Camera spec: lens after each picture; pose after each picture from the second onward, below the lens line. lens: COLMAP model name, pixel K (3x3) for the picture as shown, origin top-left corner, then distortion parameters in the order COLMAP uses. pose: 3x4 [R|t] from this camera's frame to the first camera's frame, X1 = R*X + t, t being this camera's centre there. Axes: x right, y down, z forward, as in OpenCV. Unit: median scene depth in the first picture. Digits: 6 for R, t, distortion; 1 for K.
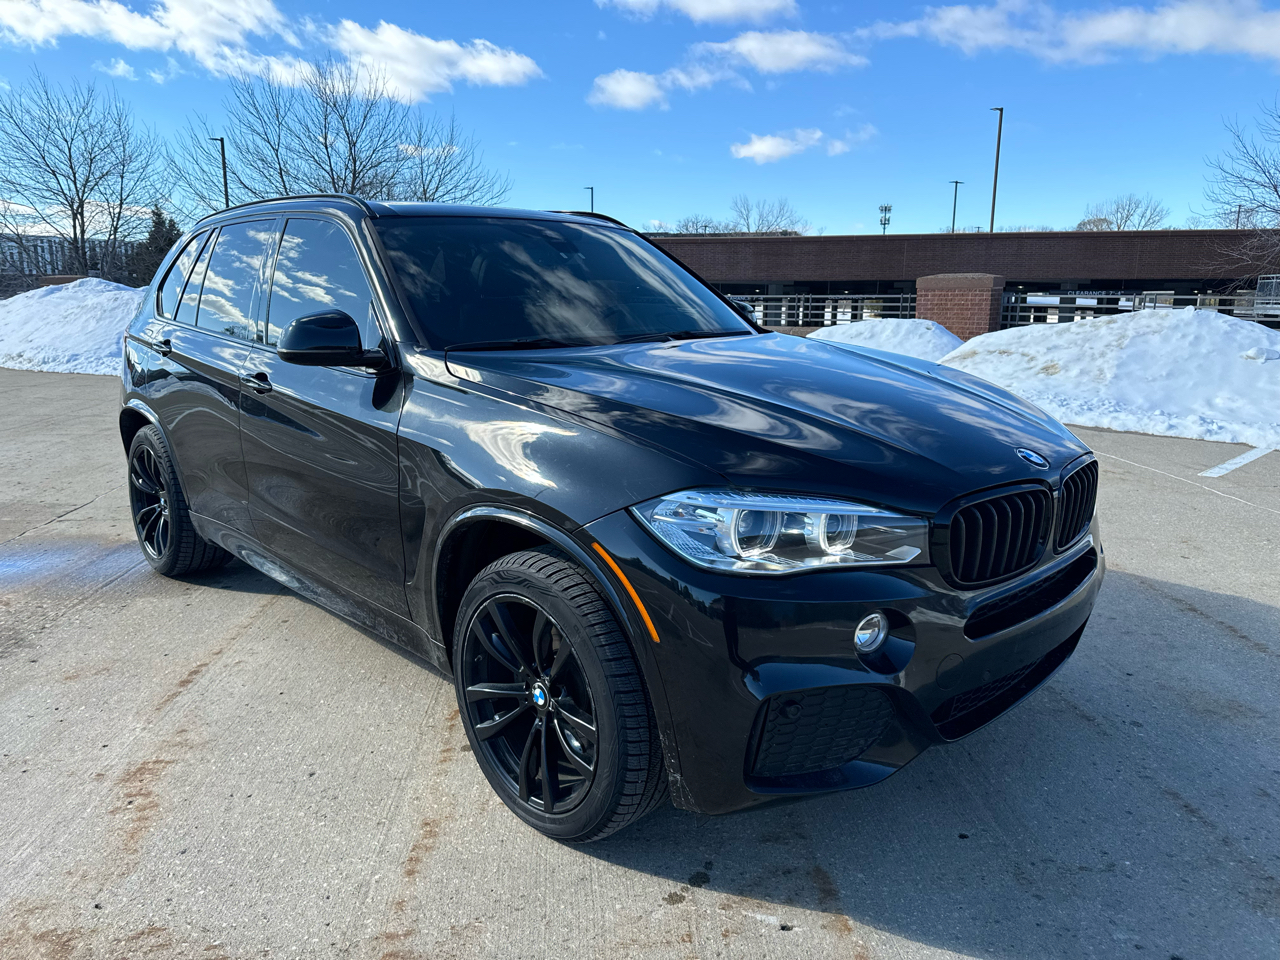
lens RADIAL K [[906.8, 0, 644.8], [0, 906.8, 468.4], [0, 0, 1]] dist [0.030034, -0.033769]
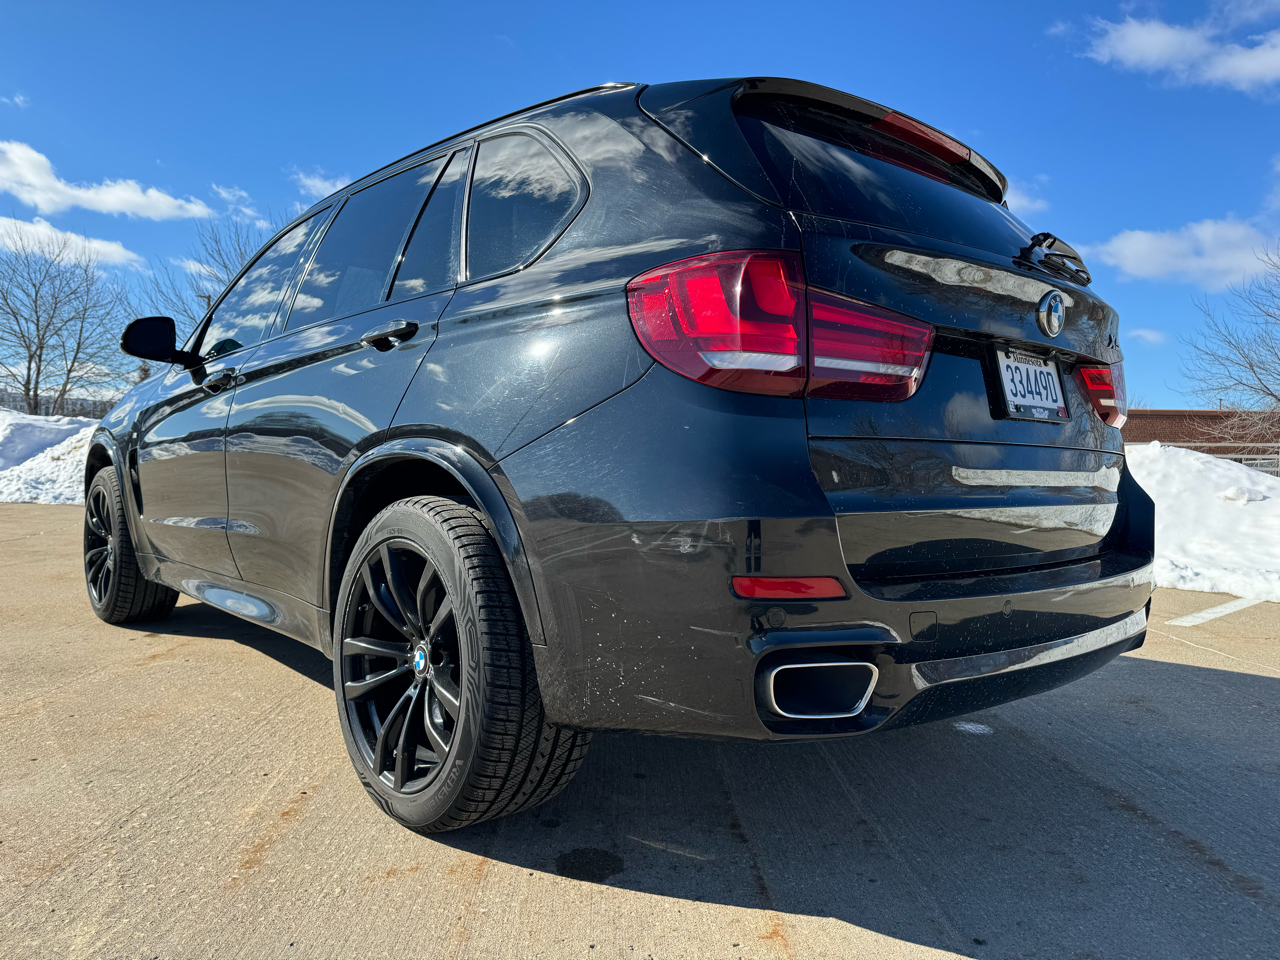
lens RADIAL K [[906.8, 0, 652.3], [0, 906.8, 478.7], [0, 0, 1]] dist [0.030034, -0.033769]
pose [[0.999503, 0.031065, 0.005317, 0.291418], [-0.029578, 0.982831, -0.182119, 0.065092], [-0.010883, 0.181872, 0.983262, 0.403027]]
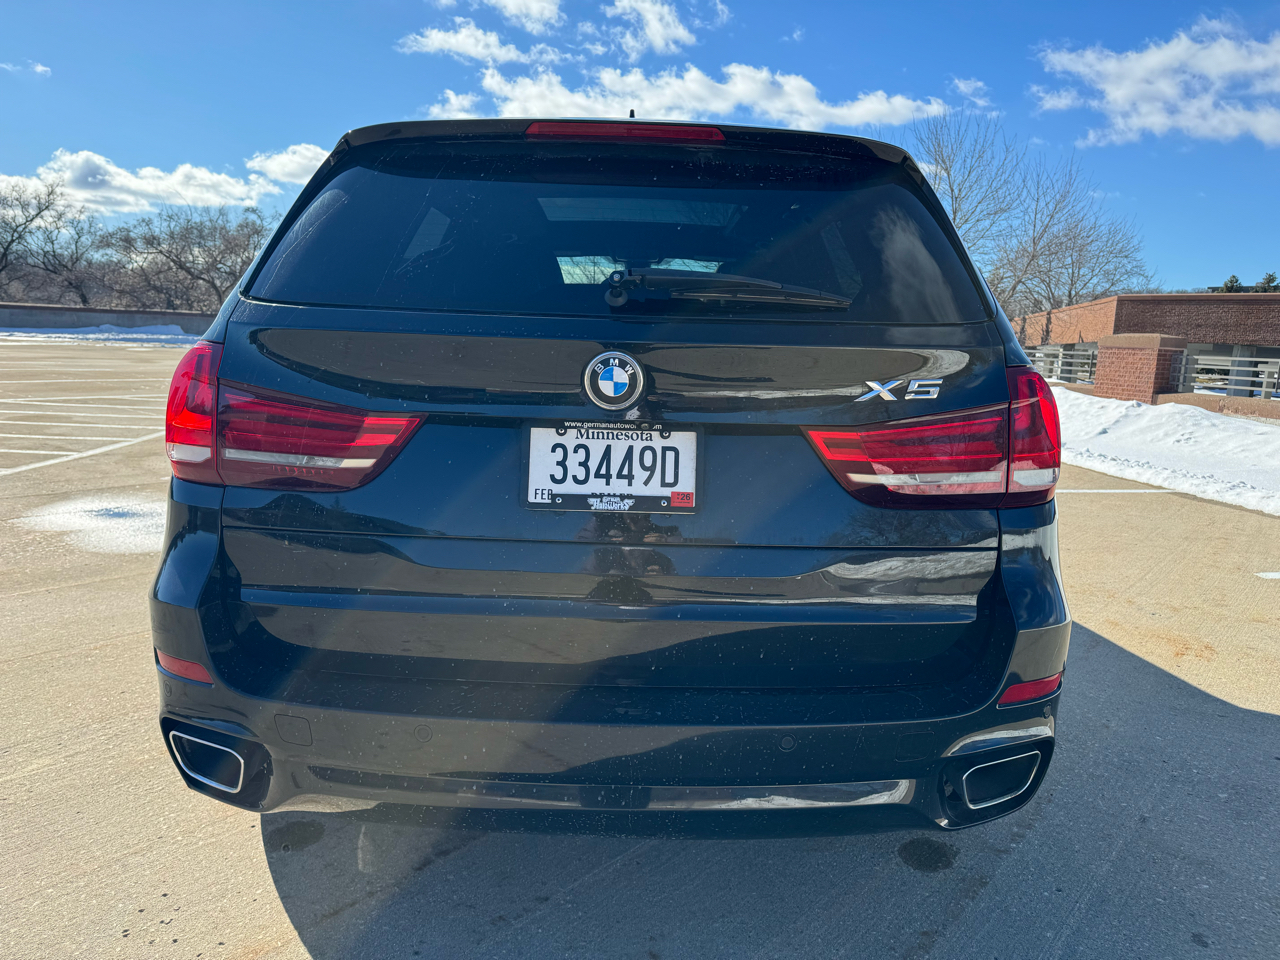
lens RADIAL K [[906.8, 0, 645.6], [0, 906.8, 486.5], [0, 0, 1]] dist [0.030034, -0.033769]
pose [[0.740011, 0.135383, -0.658829, 0.768921], [-0.168475, 0.985616, 0.013300, -0.080664], [0.651153, 0.101155, 0.752175, 0.595874]]
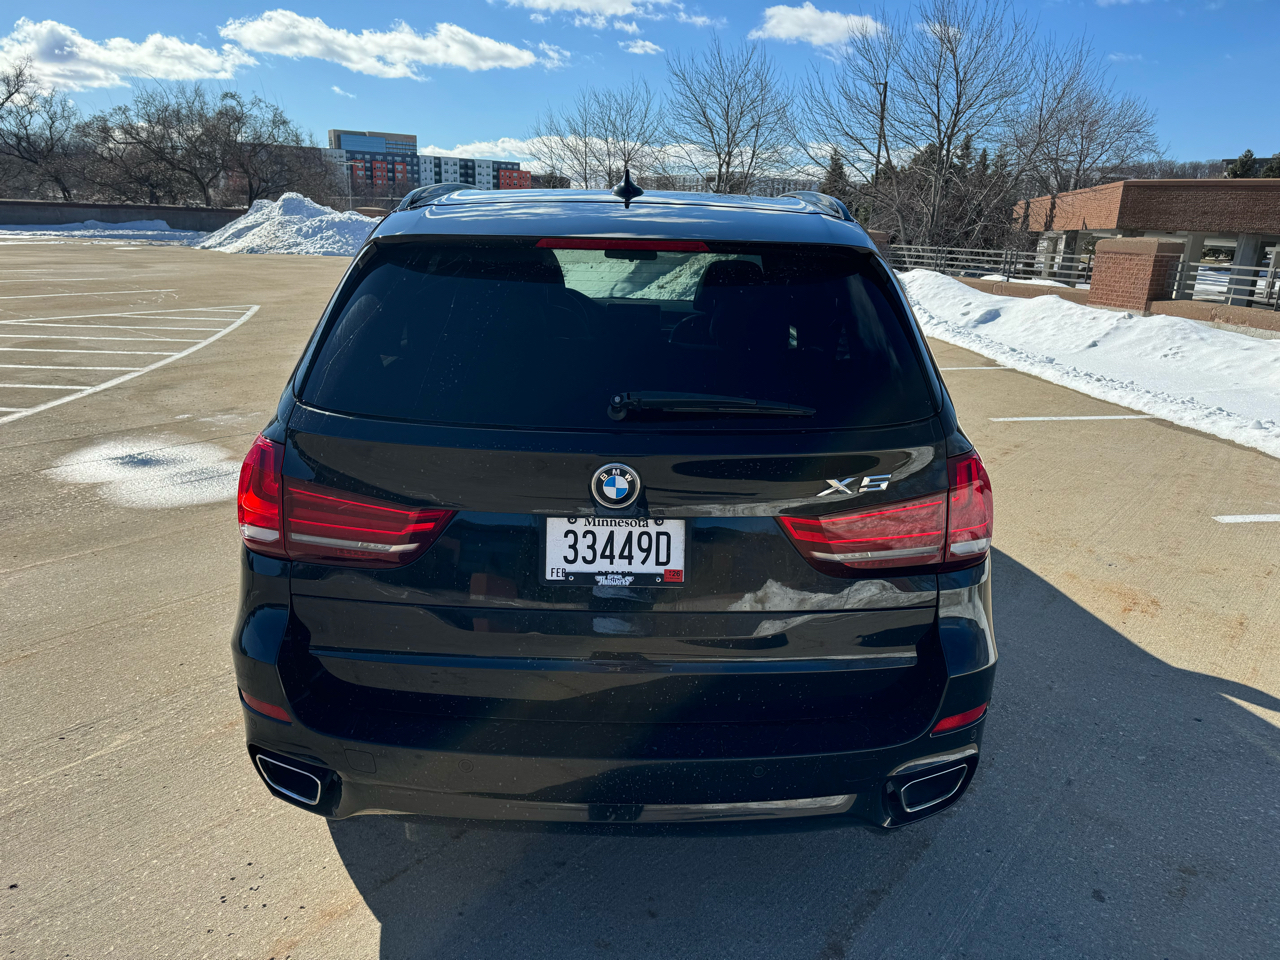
lens RADIAL K [[906.8, 0, 639.9], [0, 906.8, 485.2], [0, 0, 1]] dist [0.030034, -0.033769]
pose [[0.740031, 0.210245, -0.638867, 0.802304], [-0.160285, 0.977647, 0.136069, -0.179859], [0.653194, 0.001705, 0.757189, 0.532302]]
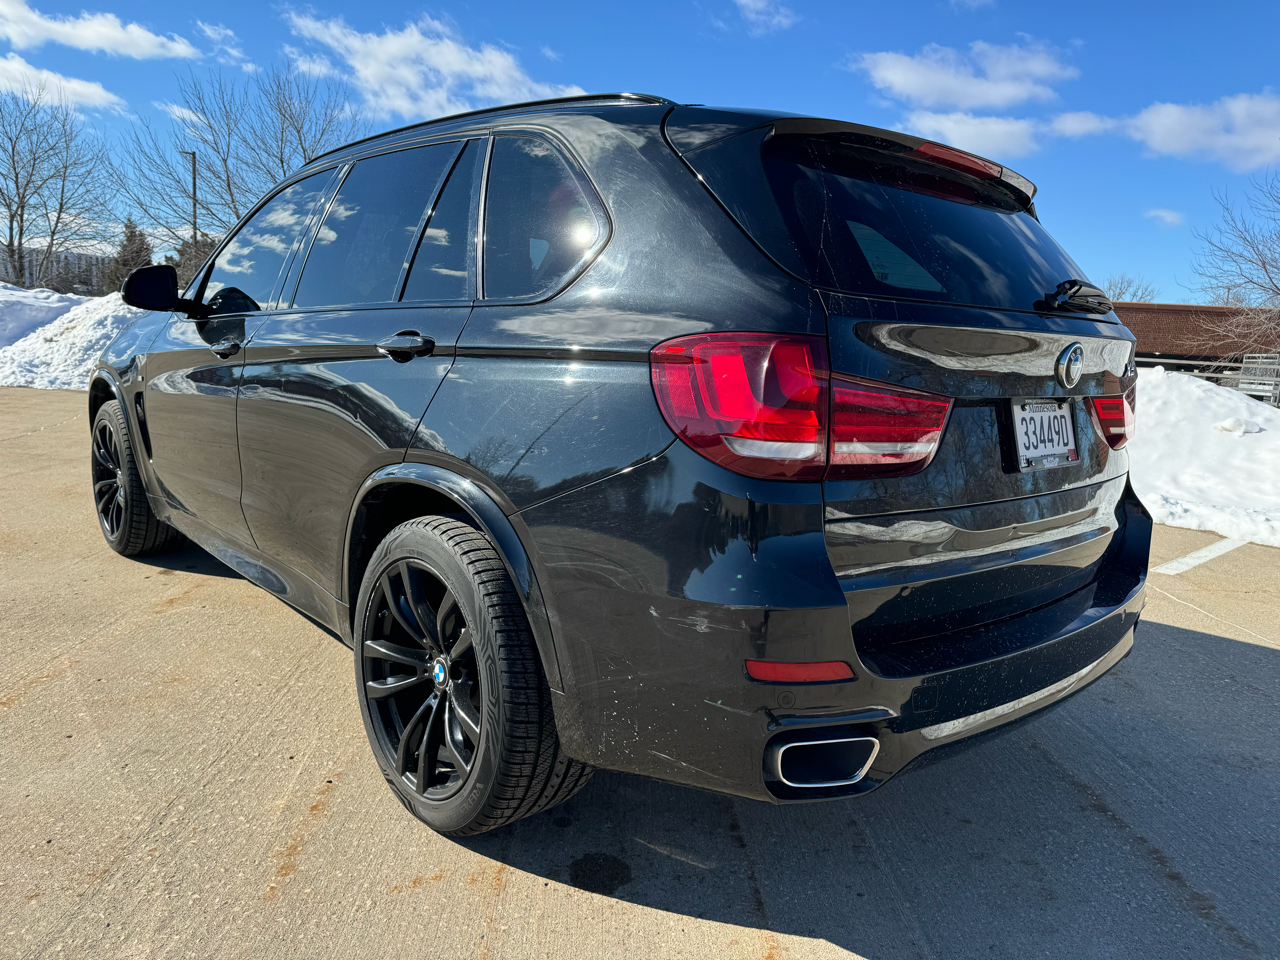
lens RADIAL K [[906.8, 0, 657.7], [0, 906.8, 478.5], [0, 0, 1]] dist [0.030034, -0.033769]
pose [[0.998192, 0.056253, 0.021173, 0.276844], [-0.055298, 0.997531, -0.043282, -0.023053], [-0.023555, 0.042033, 0.998838, 0.383780]]
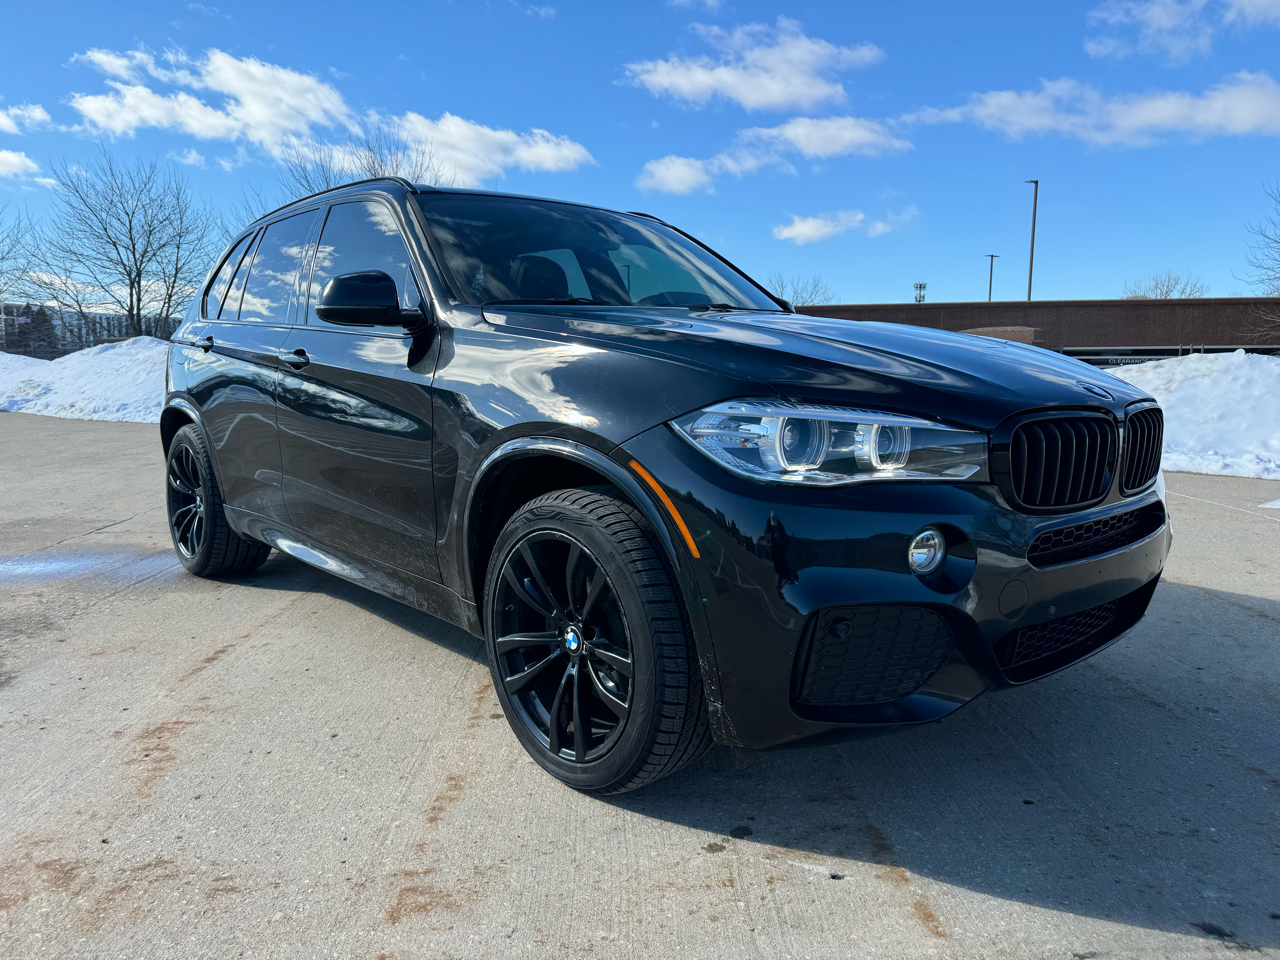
lens RADIAL K [[906.8, 0, 642.4], [0, 906.8, 479.2], [0, 0, 1]] dist [0.030034, -0.033769]
pose [[0.999151, 0.007117, -0.040581, -0.002929], [-0.009981, 0.997438, -0.070833, 0.087544], [0.039973, 0.071178, 0.996662, 0.025844]]
